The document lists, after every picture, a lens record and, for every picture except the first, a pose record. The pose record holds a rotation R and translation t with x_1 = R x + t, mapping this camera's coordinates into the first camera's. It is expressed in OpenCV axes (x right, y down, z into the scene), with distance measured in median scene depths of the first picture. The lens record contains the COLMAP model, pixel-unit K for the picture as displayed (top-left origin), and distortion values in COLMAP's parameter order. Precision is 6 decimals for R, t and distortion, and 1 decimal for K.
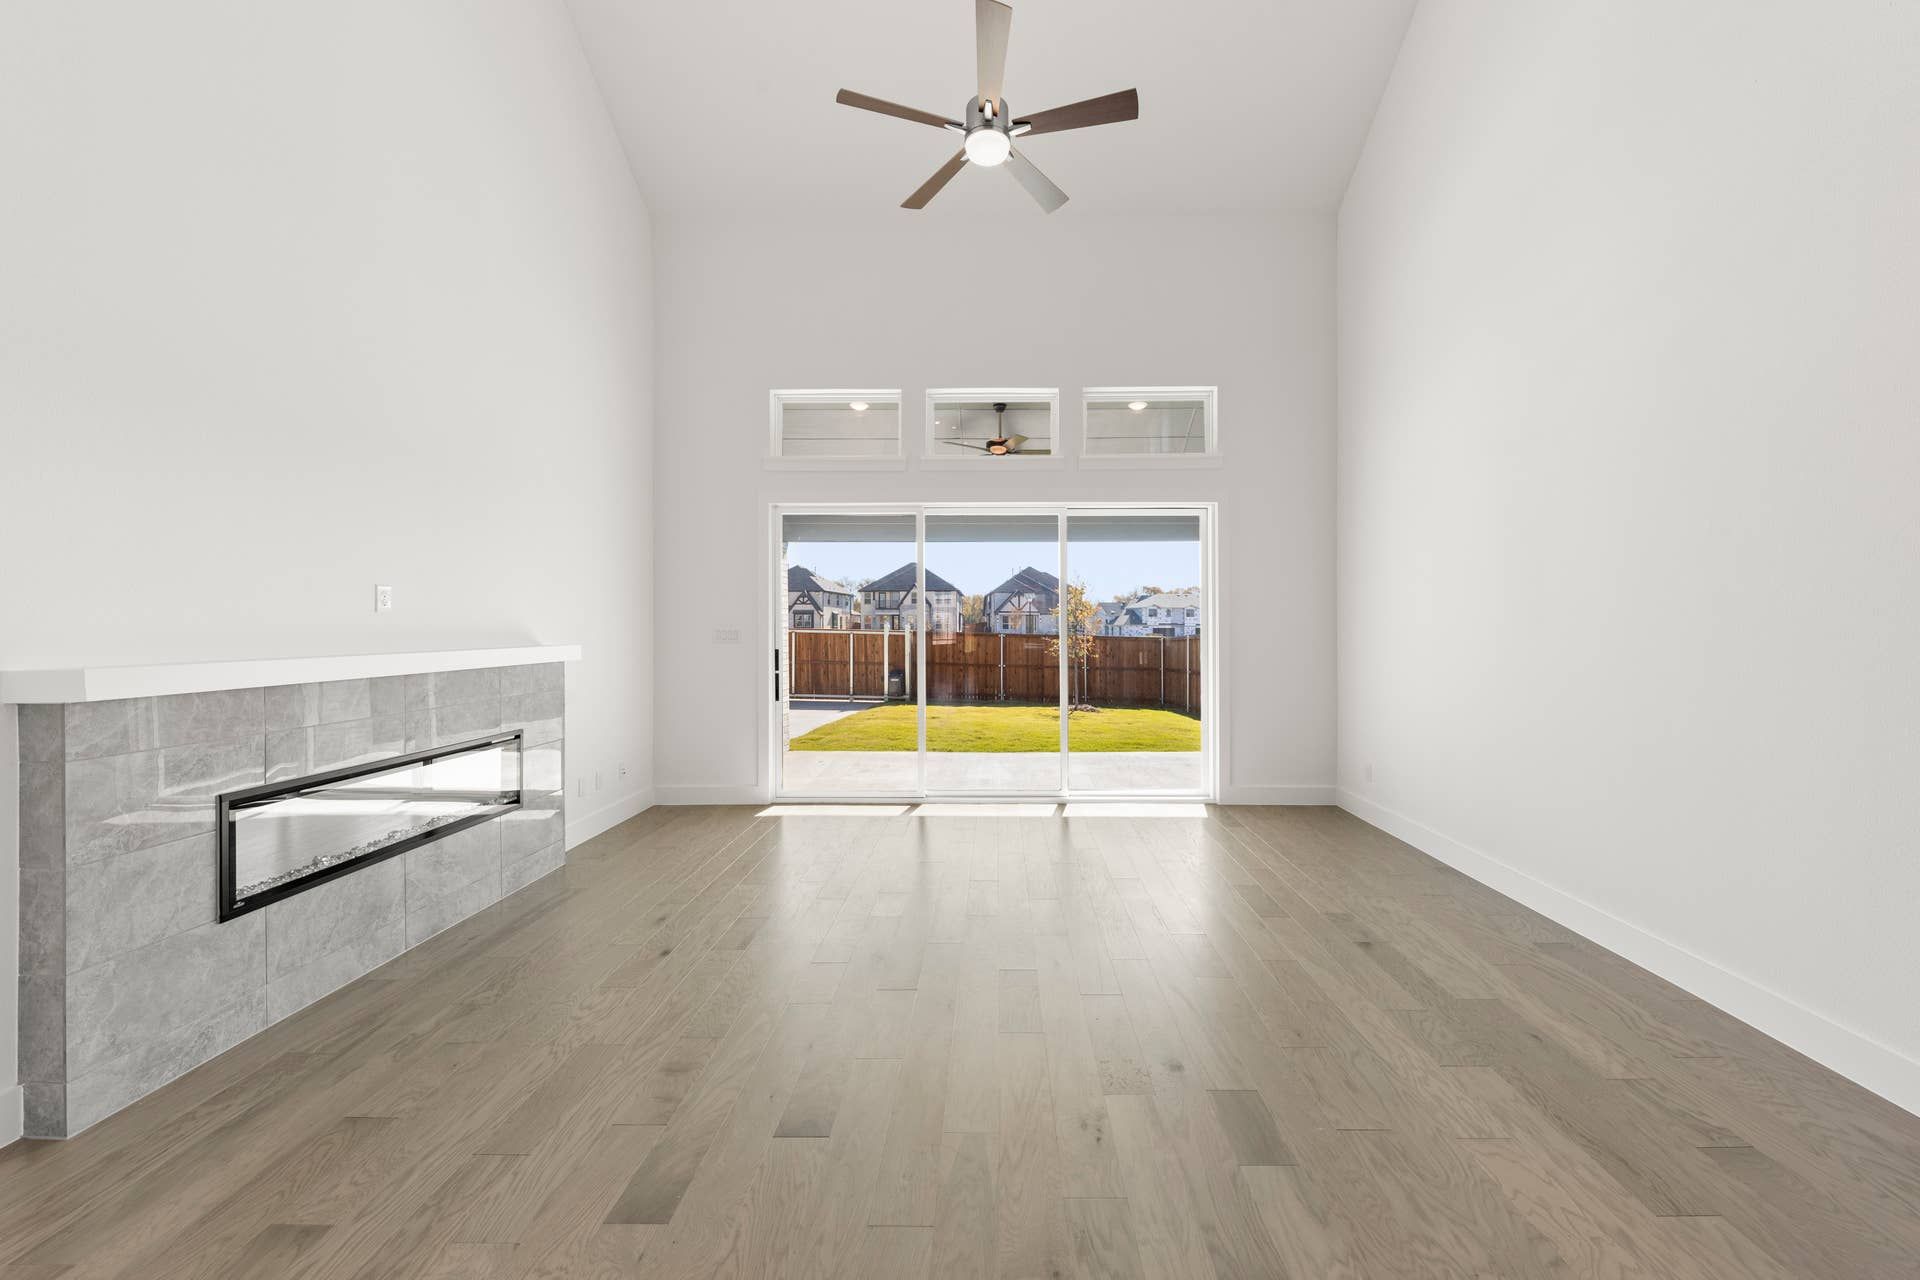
lens RADIAL K [[718.4, 0, 993.1], [0, 718.4, 622.9], [0, 0, 1]] dist [0.016956, -0.009674]
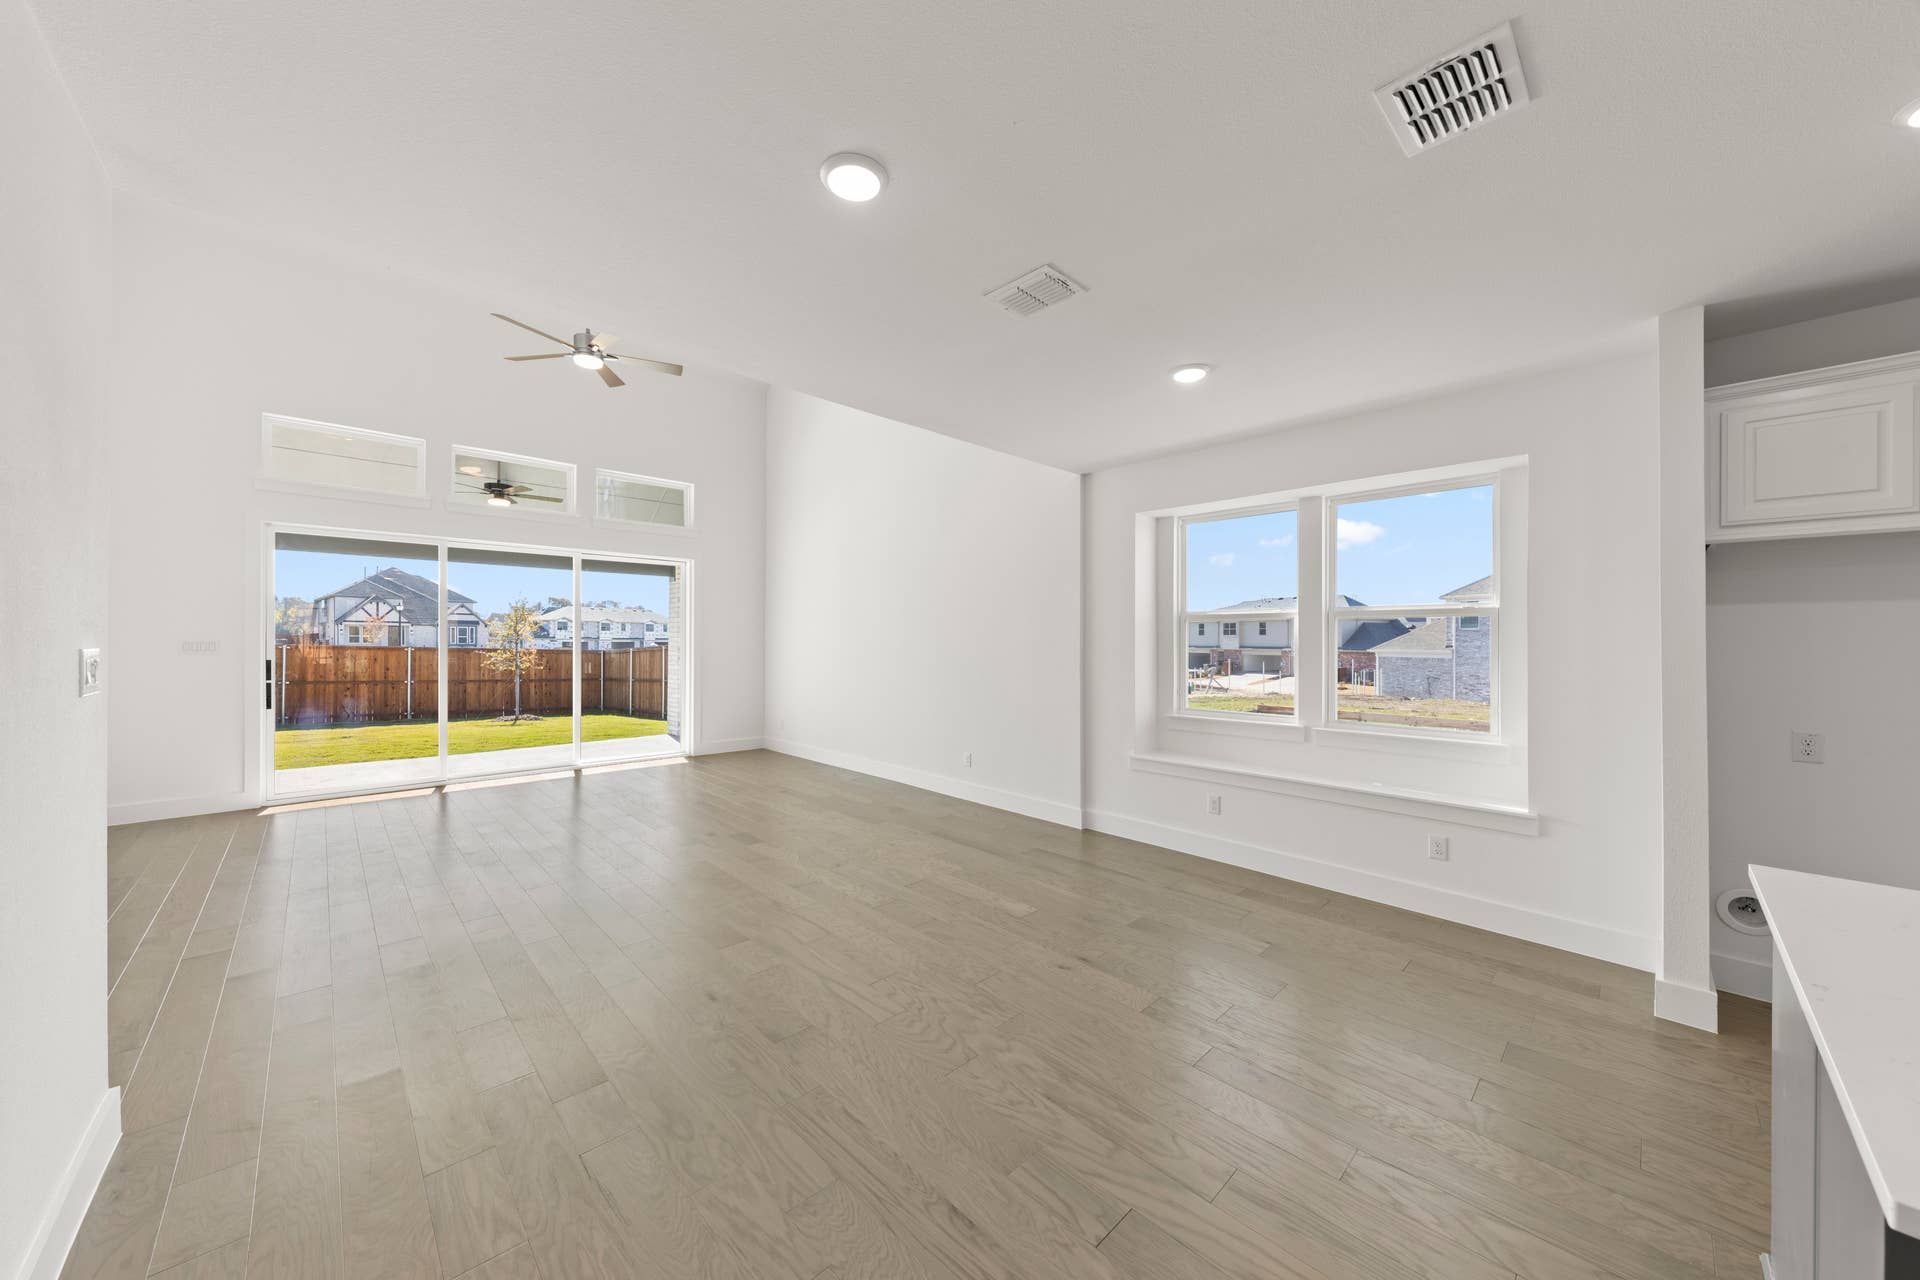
lens RADIAL K [[665.6, 0, 983.7], [0, 665.6, 639.1], [0, 0, 1]] dist [-0.000723, -0.000258]
pose [[0.704932, 0.005624, 0.709253, -0.231273], [-0.007311, 0.999973, -0.000662, -0.000437], [-0.709238, -0.004719, 0.704954, -0.396748]]
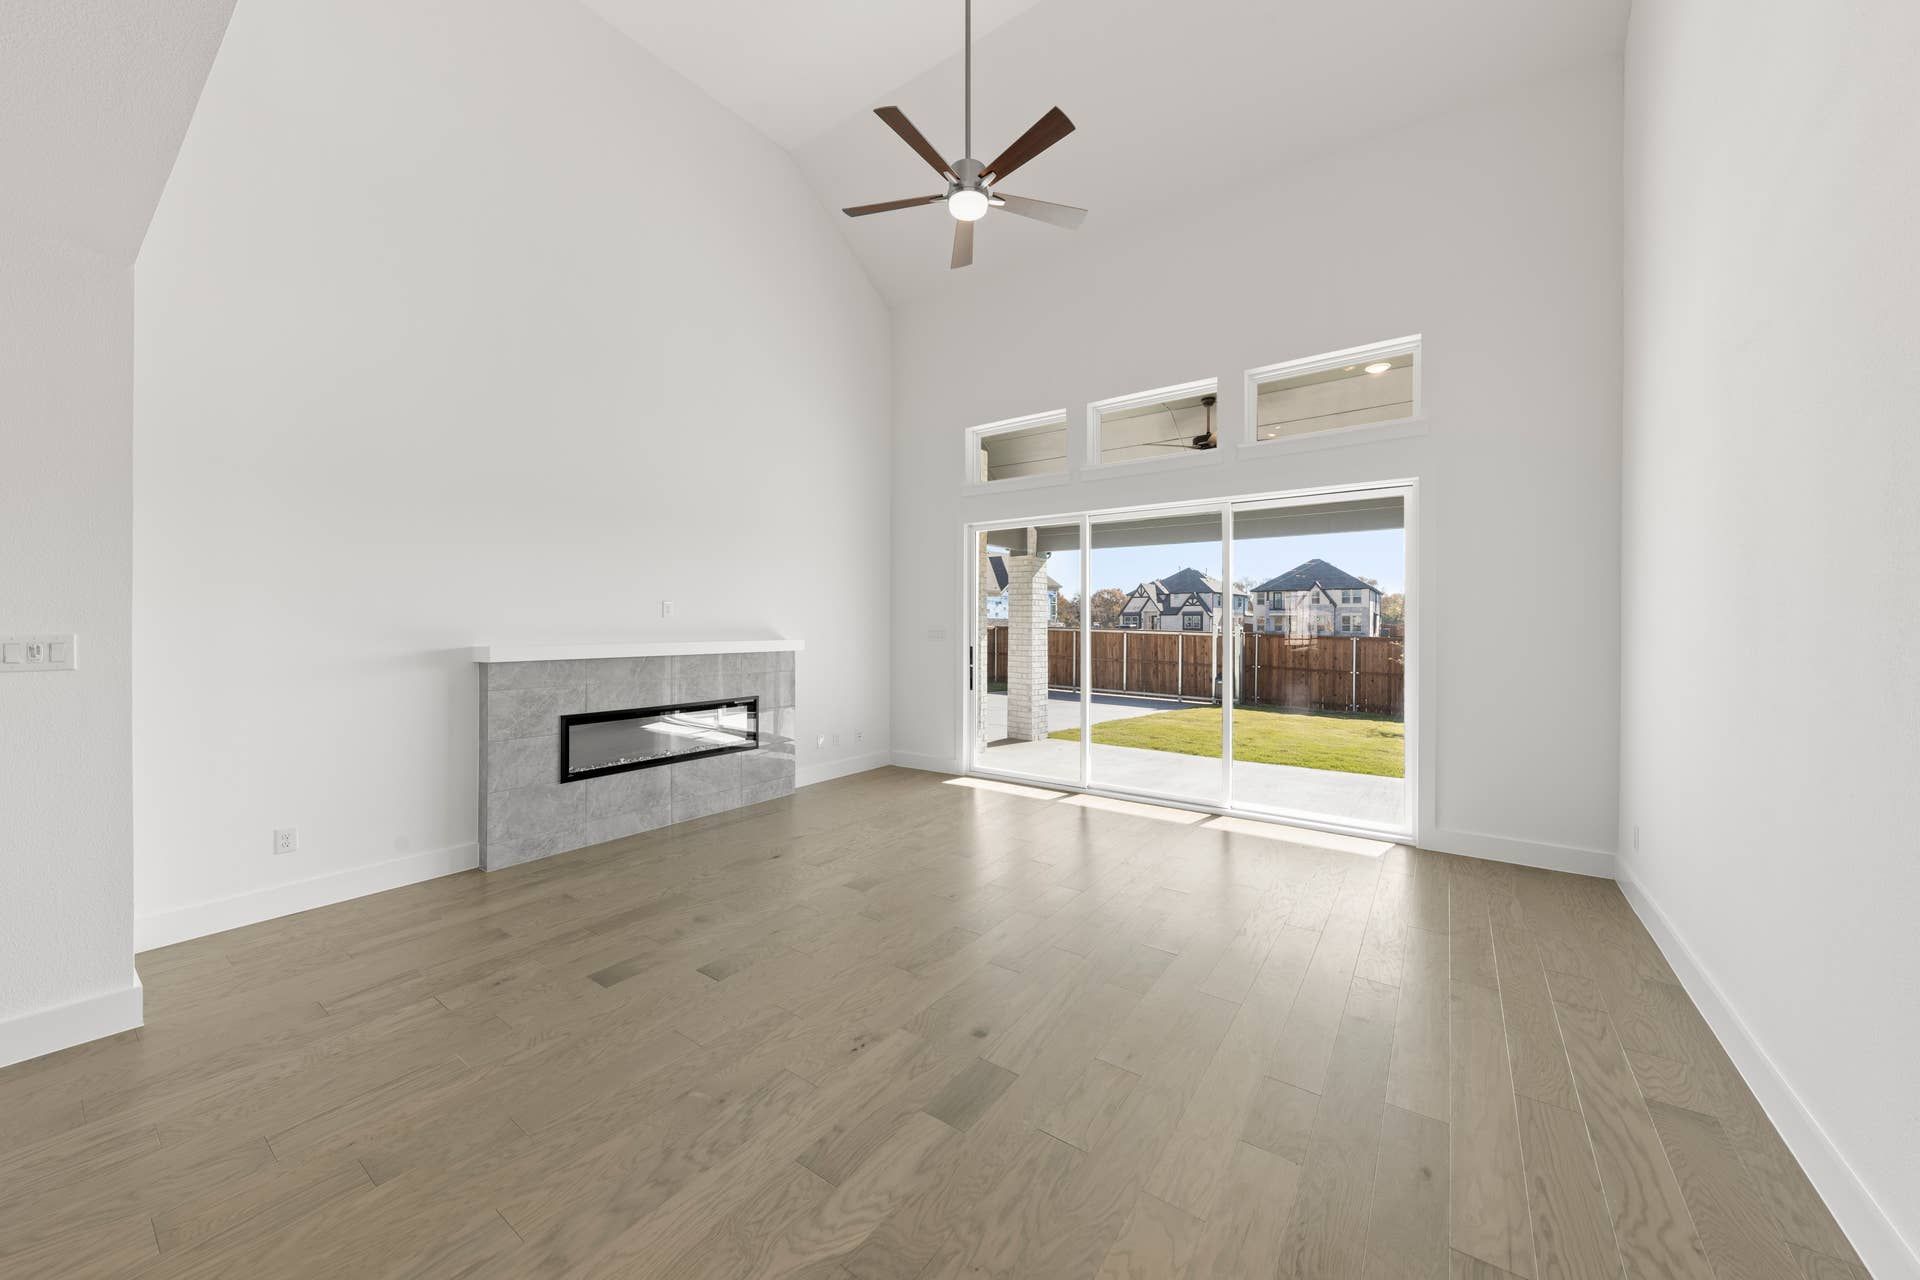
lens RADIAL K [[692.8, 0, 956.0], [0, 692.8, 628.6], [0, 0, 1]] dist [0.000972, -0.000155]
pose [[0.813406, 0.005474, -0.581671, 0.343908], [-0.001571, 0.999973, 0.007214, -0.000893], [0.581695, -0.004954, 0.813392, 0.055930]]
